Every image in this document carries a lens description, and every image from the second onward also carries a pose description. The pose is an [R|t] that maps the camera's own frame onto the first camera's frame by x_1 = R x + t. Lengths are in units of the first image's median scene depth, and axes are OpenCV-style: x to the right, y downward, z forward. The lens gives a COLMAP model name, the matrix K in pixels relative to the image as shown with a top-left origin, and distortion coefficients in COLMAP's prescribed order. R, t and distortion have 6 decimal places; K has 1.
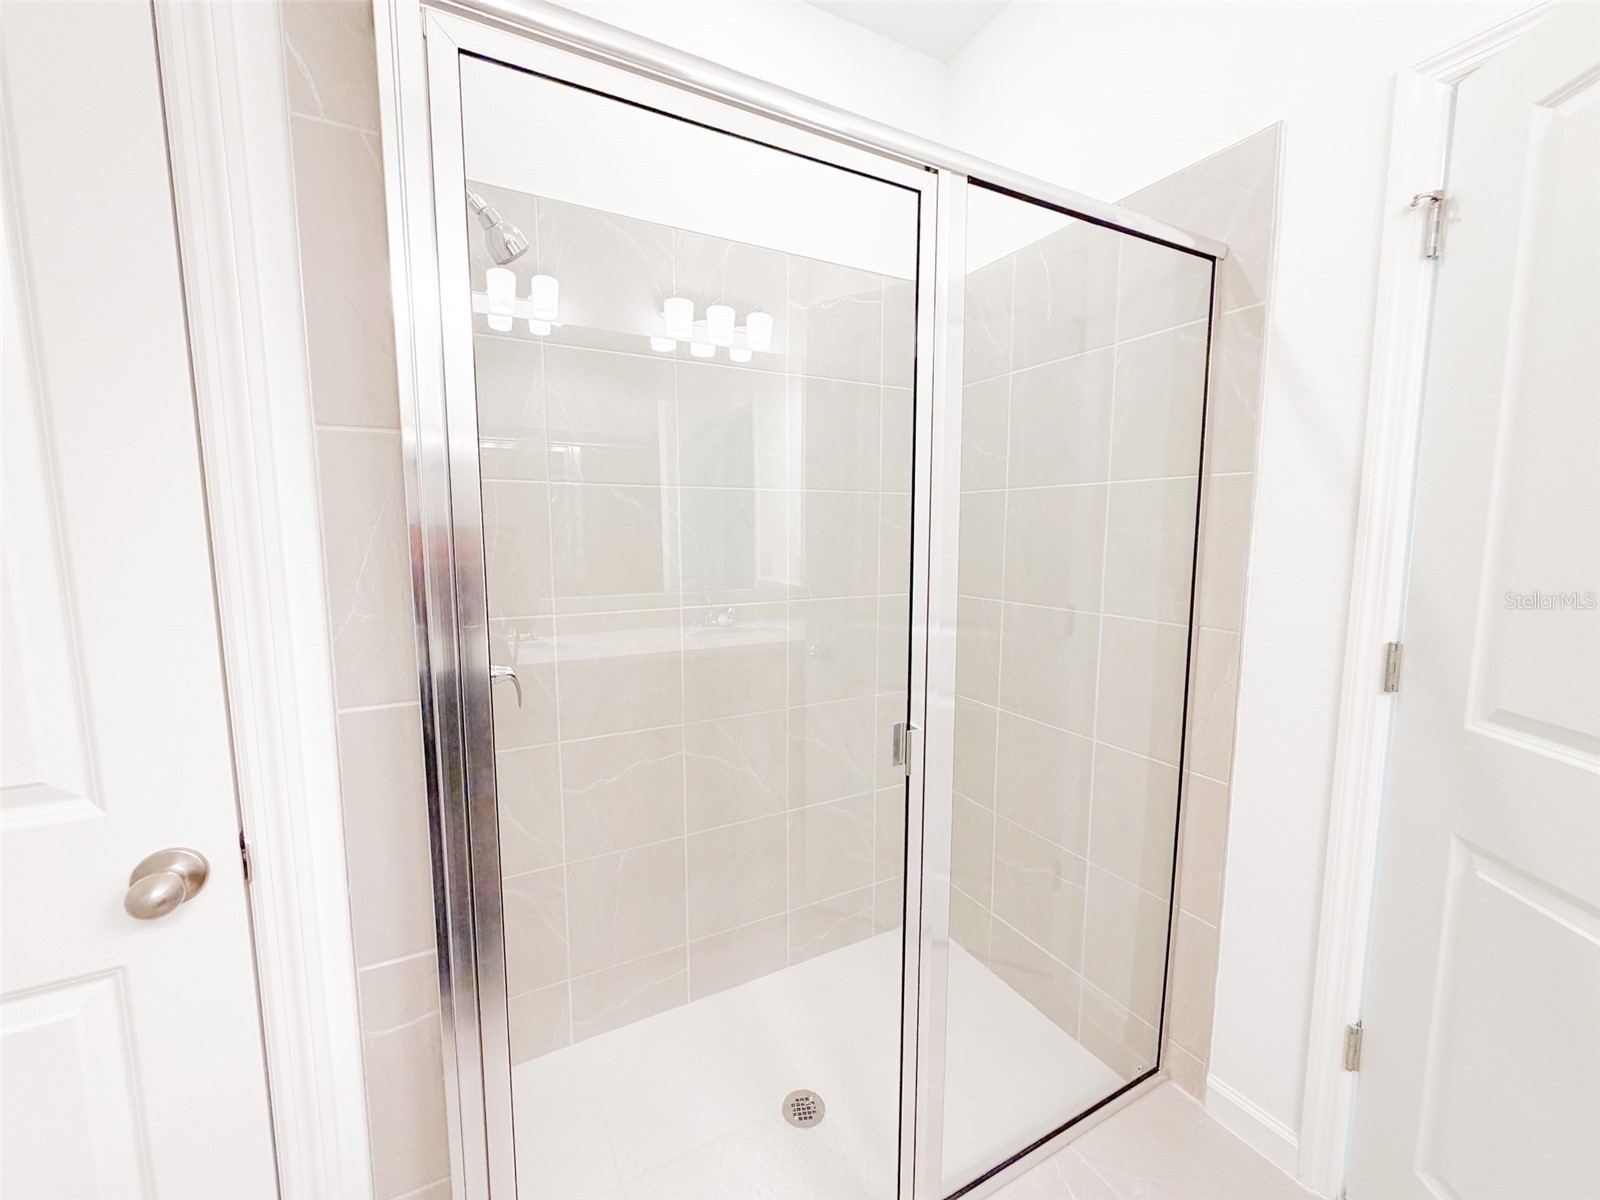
lens RADIAL K [[637.7, 0, 795.4], [0, 637.7, 599.6], [0, 0, 1]] dist [-0.002678, 0.000269]
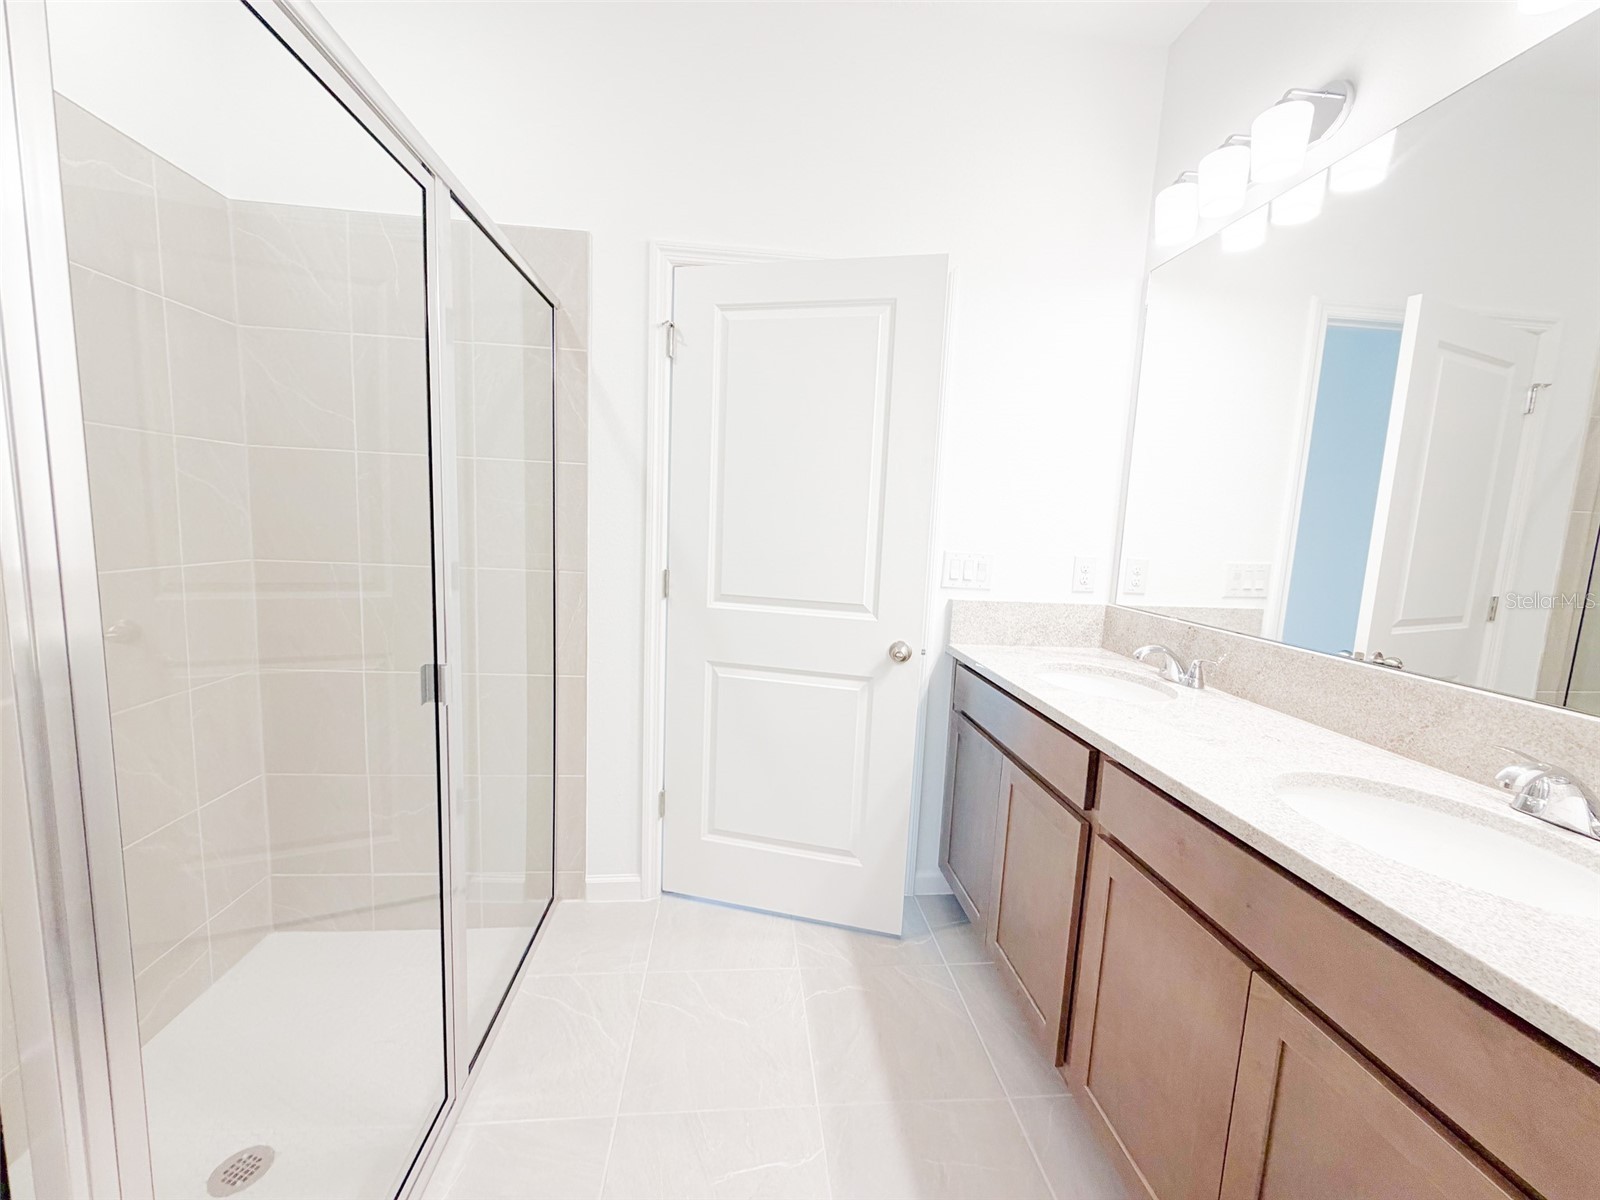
lens RADIAL K [[637.7, 0, 799.2], [0, 637.7, 599.7], [0, 0, 1]] dist [-0.002678, 0.000269]
pose [[0.379337, -0.097969, 0.920057, -0.502180], [0.056249, 0.994981, 0.082755, 0.022225], [-0.923547, 0.020360, 0.382944, -0.027469]]
